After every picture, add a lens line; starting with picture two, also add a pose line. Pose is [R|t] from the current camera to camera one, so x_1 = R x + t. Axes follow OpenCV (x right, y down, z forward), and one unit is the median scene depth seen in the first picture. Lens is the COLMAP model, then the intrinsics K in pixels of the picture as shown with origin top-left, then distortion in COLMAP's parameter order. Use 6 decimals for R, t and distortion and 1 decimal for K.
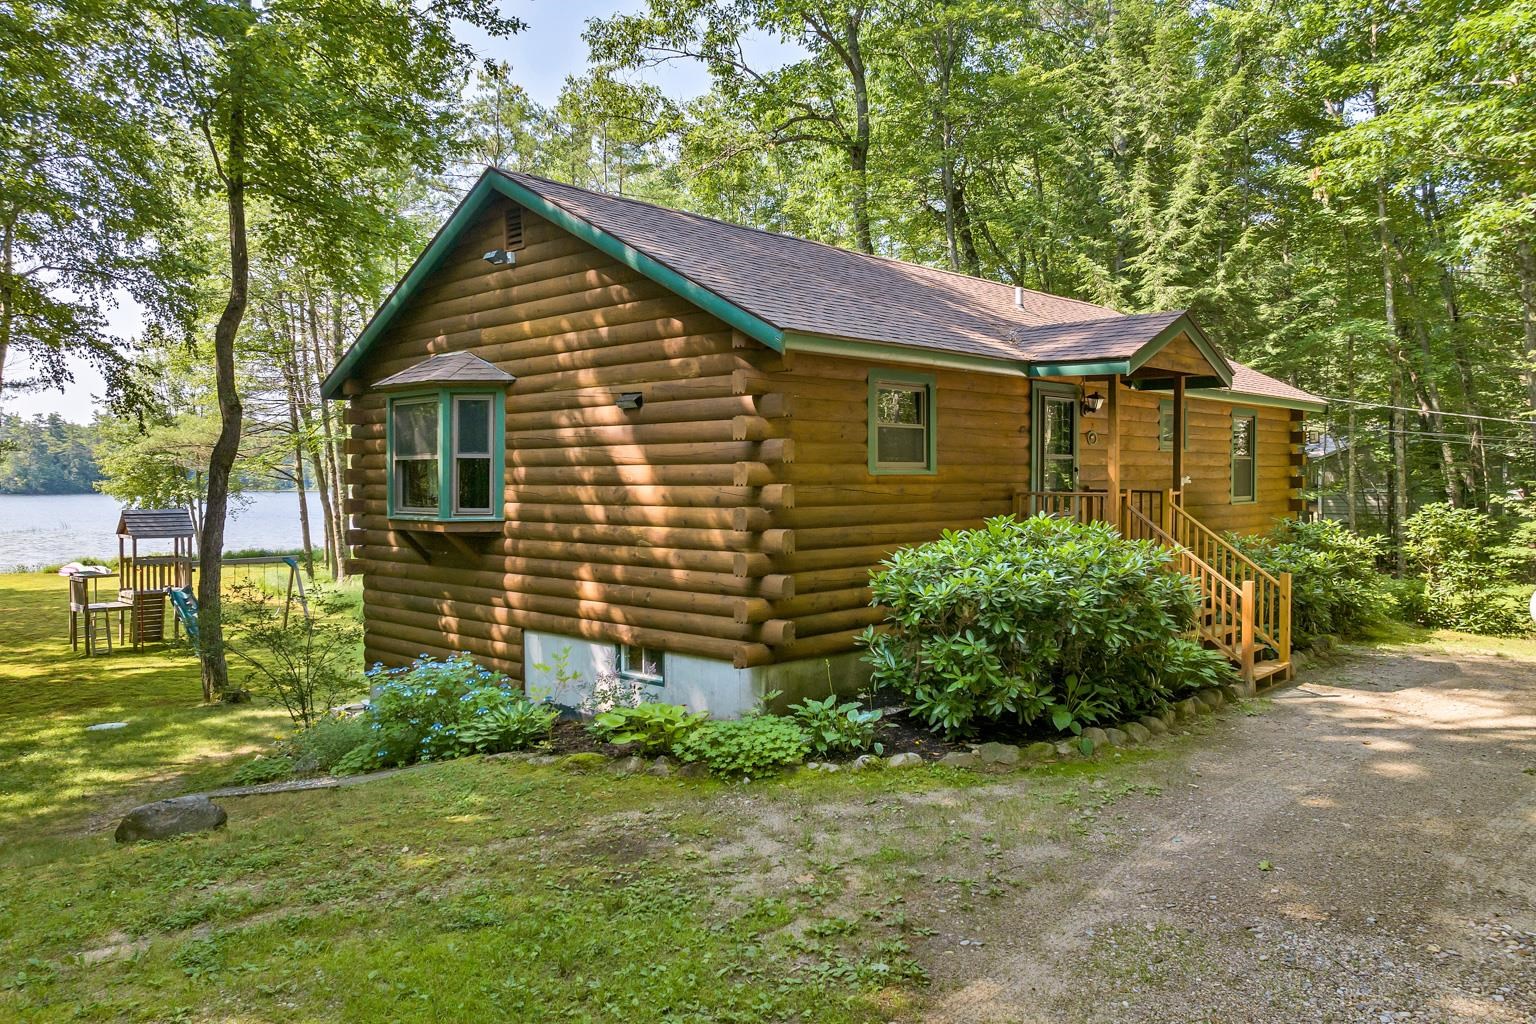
lens RADIAL K [[1087.5, 0, 768.0], [0, 1087.5, 512.0], [0, 0, 1]] dist [-0.042992, 0.005479]
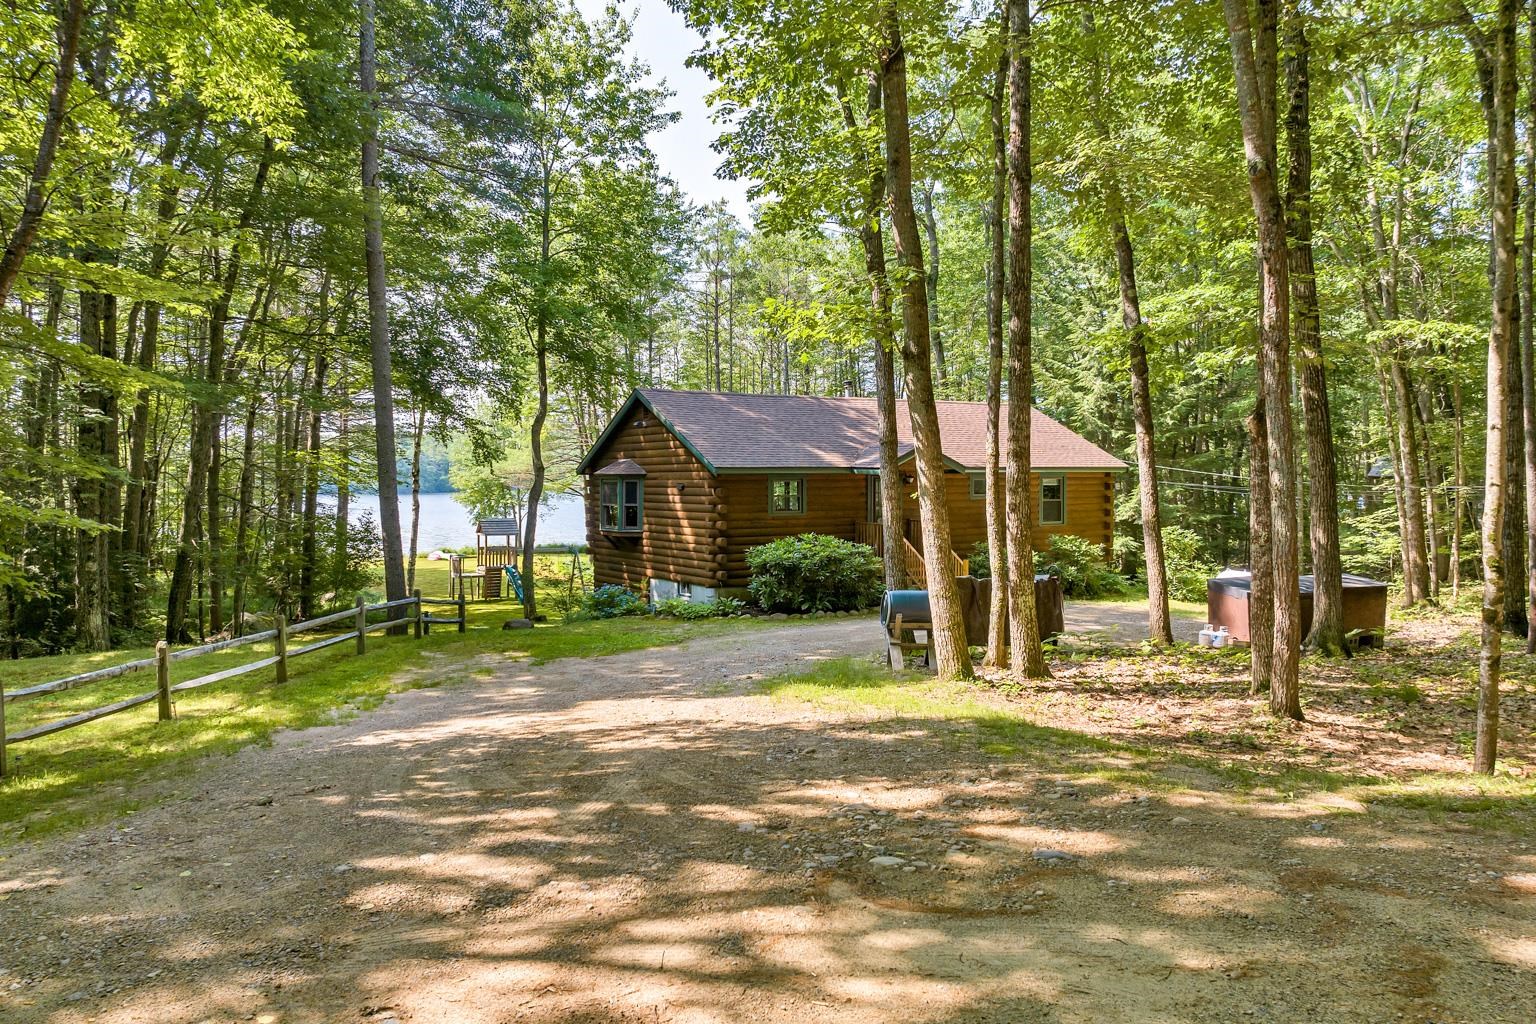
lens RADIAL K [[1087.5, 0, 768.0], [0, 1087.5, 512.0], [0, 0, 1]] dist [-0.042992, 0.005479]
pose [[0.966812, 0.007717, -0.255374, 0.270981], [-0.008020, 0.999968, -0.000145, -0.016105], [0.255364, 0.002188, 0.966842, -0.532535]]
